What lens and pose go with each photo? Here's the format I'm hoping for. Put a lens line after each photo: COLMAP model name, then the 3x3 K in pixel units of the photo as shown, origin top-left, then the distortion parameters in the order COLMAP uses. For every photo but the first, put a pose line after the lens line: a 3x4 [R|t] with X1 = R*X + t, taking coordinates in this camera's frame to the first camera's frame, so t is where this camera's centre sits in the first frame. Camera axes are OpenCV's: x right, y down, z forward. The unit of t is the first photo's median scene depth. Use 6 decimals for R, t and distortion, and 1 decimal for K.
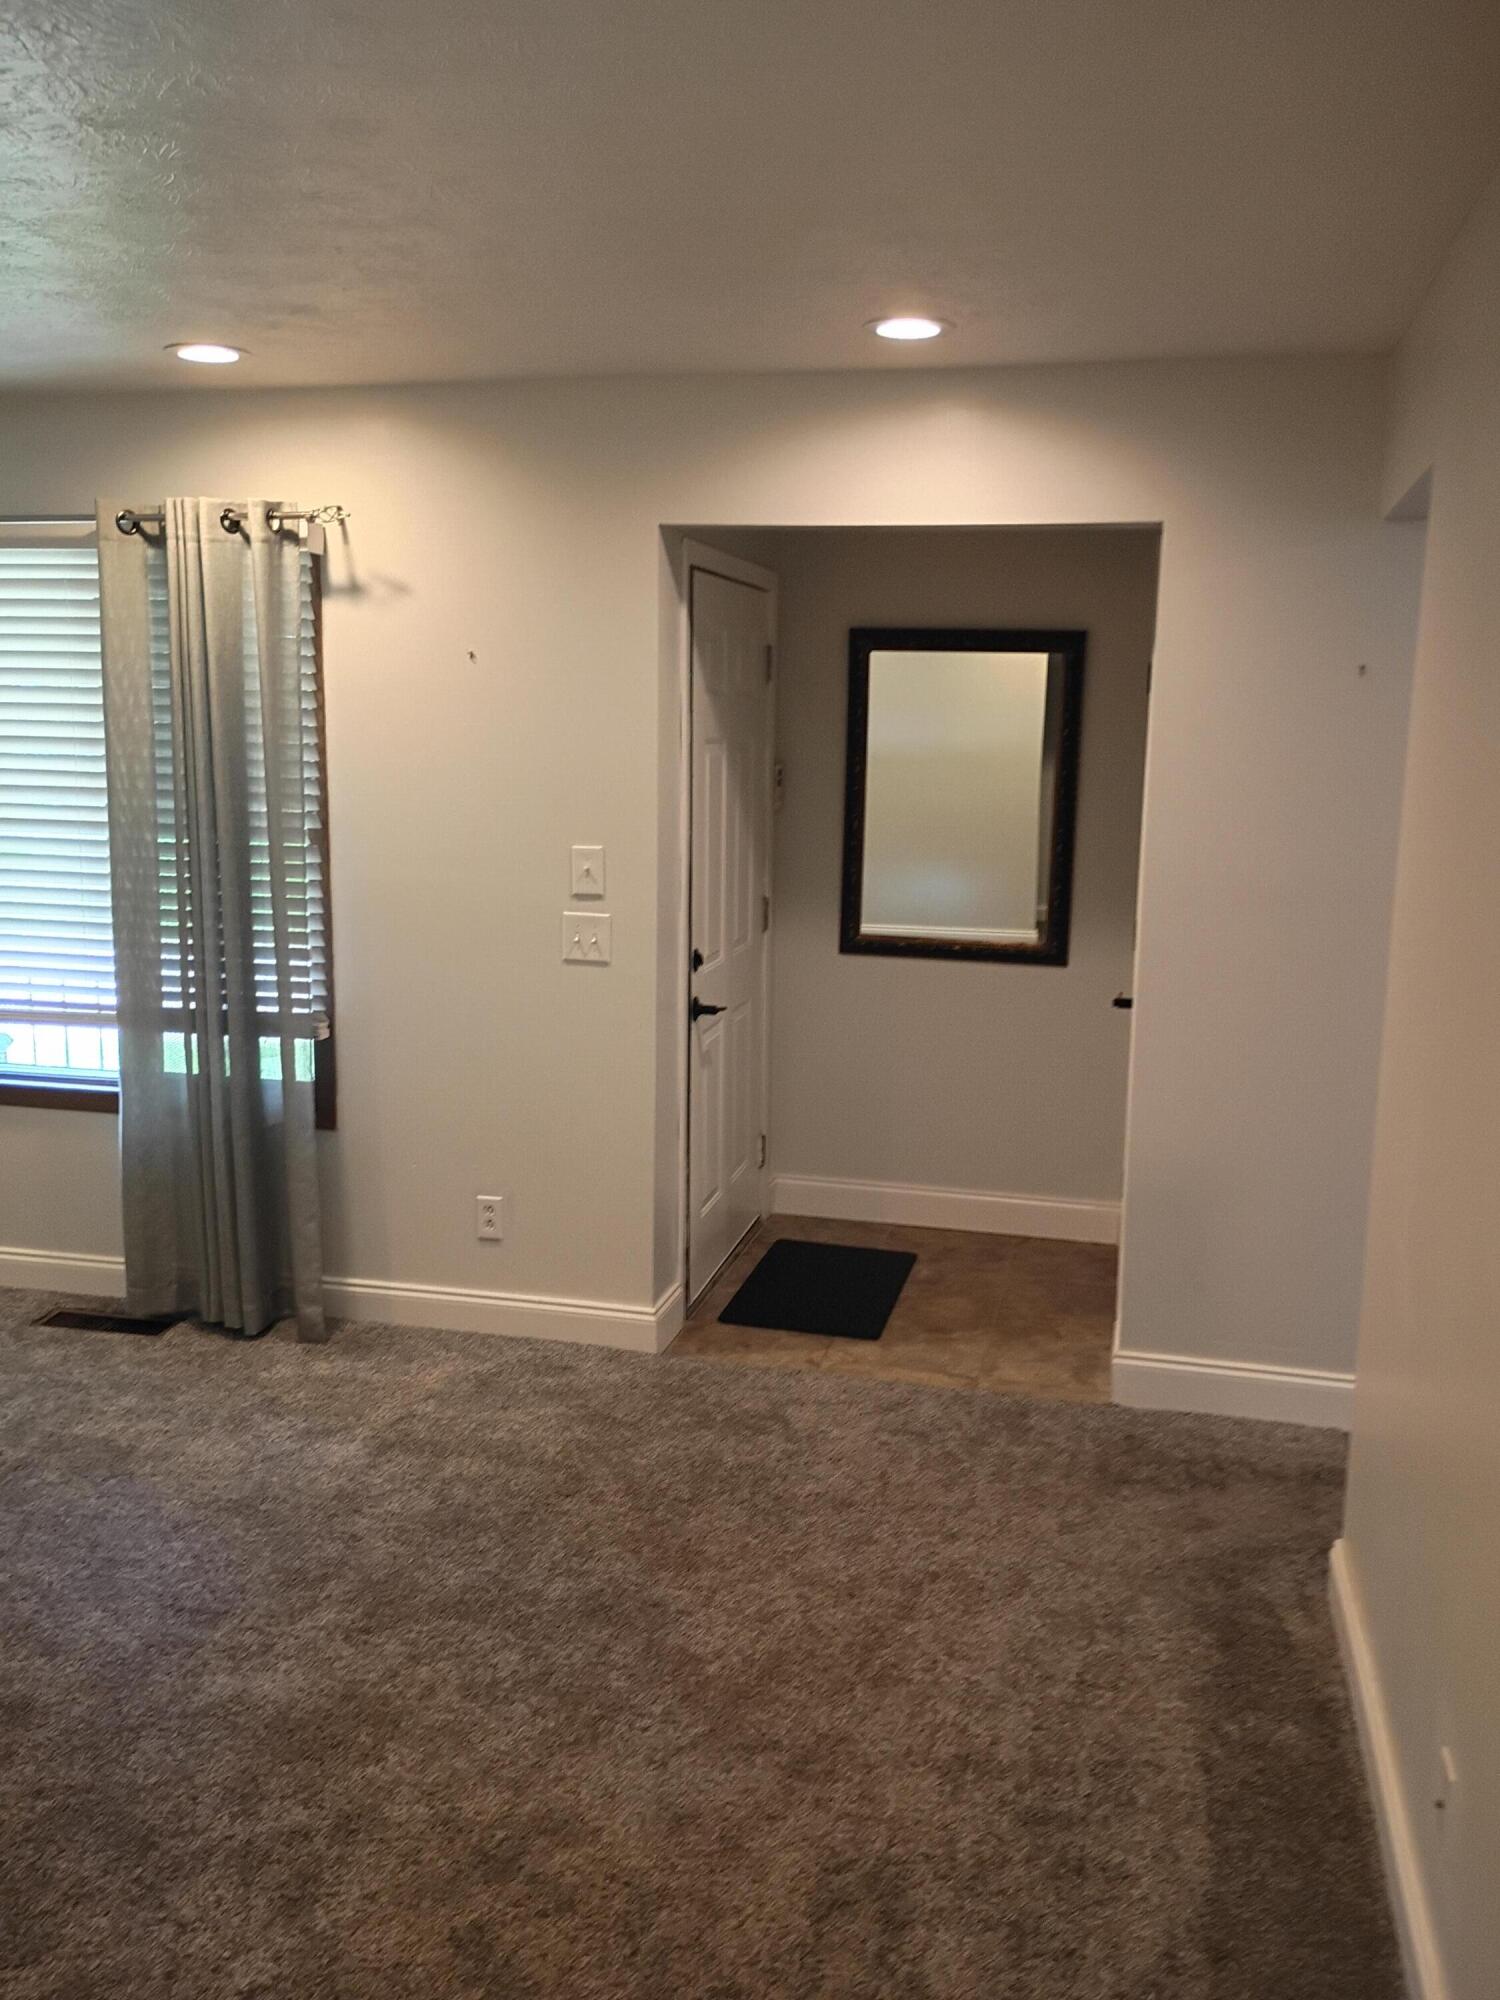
lens RADIAL K [[1657.1, 0, 765.5], [0, 1657.1, 988.7], [0, 0, 1]] dist [0.062992, -0.083784]
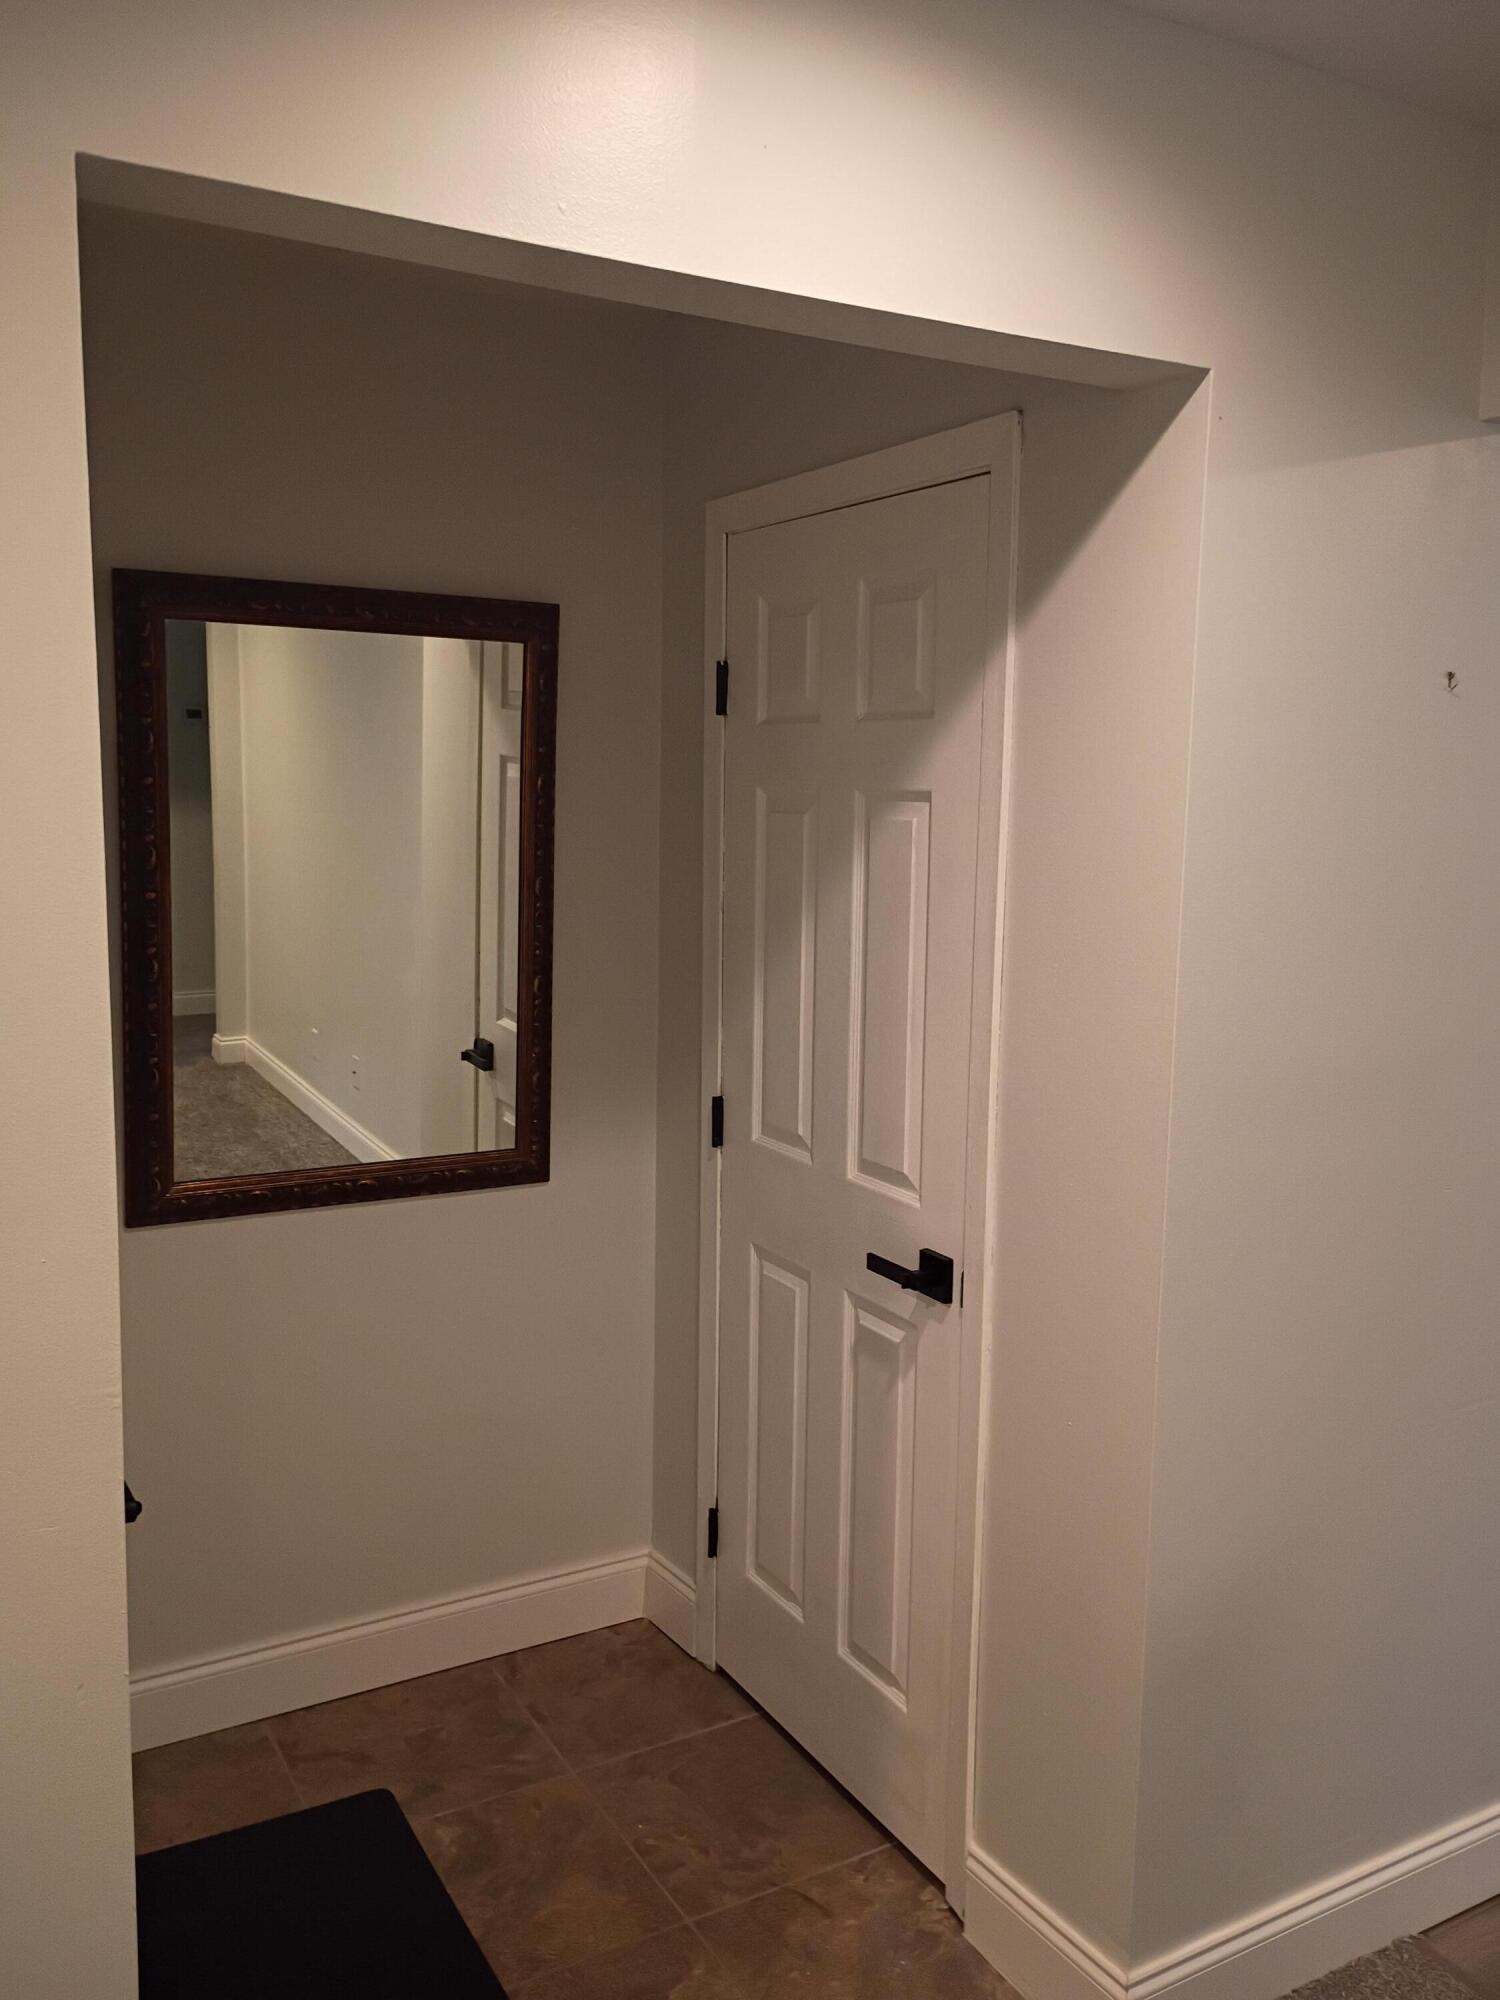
lens RADIAL K [[1657.1, 0, 755.3], [0, 1657.1, 984.0], [0, 0, 1]] dist [0.062992, -0.083784]
pose [[0.733000, -0.084911, 0.674908, -0.157679], [0.102475, 0.994639, 0.013842, -0.085269], [-0.672465, 0.059015, 0.737772, 0.533491]]
